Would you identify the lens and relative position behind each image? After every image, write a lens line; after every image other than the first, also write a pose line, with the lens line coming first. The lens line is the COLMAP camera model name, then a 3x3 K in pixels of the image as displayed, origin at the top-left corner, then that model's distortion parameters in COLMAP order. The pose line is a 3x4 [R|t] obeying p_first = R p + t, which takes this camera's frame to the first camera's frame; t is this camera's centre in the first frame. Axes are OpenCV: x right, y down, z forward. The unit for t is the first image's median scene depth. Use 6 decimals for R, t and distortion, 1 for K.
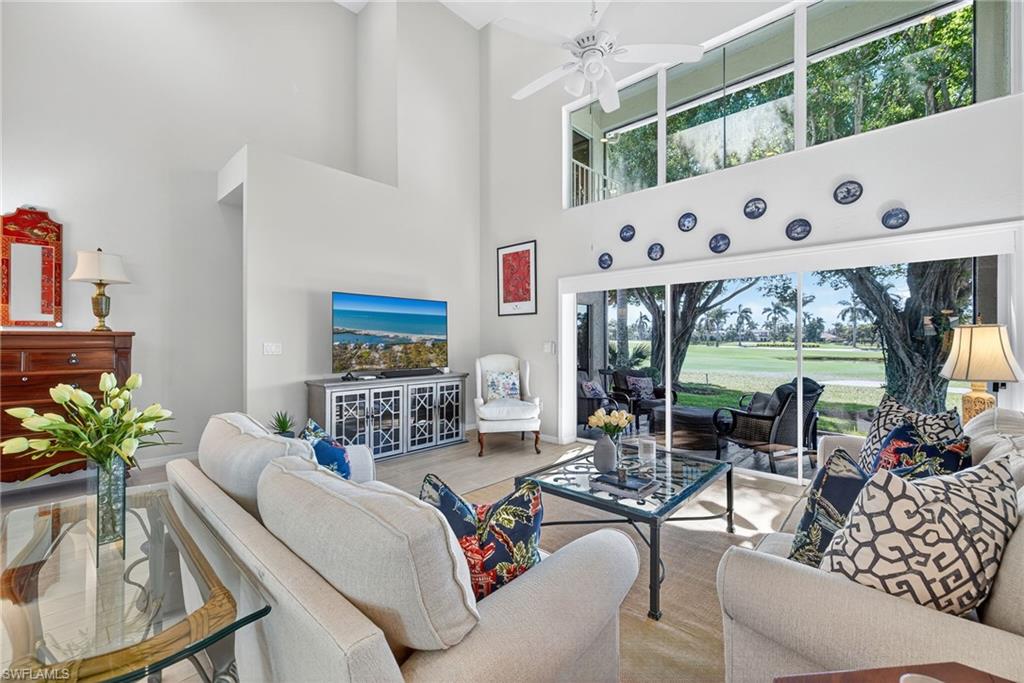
lens RADIAL K [[422.2, 0, 512.0], [0, 422.2, 341.5], [0, 0, 1]] dist [0.000315, -0.000442]
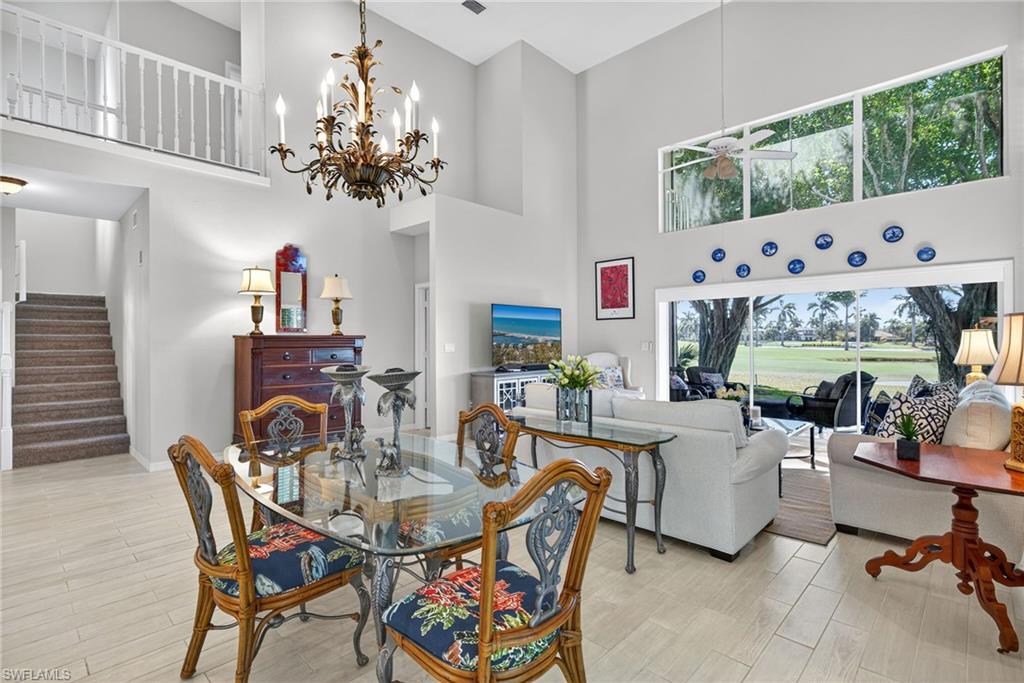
lens RADIAL K [[481.4, 0, 512.0], [0, 481.4, 341.5], [0, 0, 1]] dist [0.000586, 0.000240]
pose [[0.999889, -0.003873, -0.014354, -0.282313], [0.003857, 0.999992, -0.001186, 0.000097], [0.014358, 0.001130, 0.999896, -0.388876]]
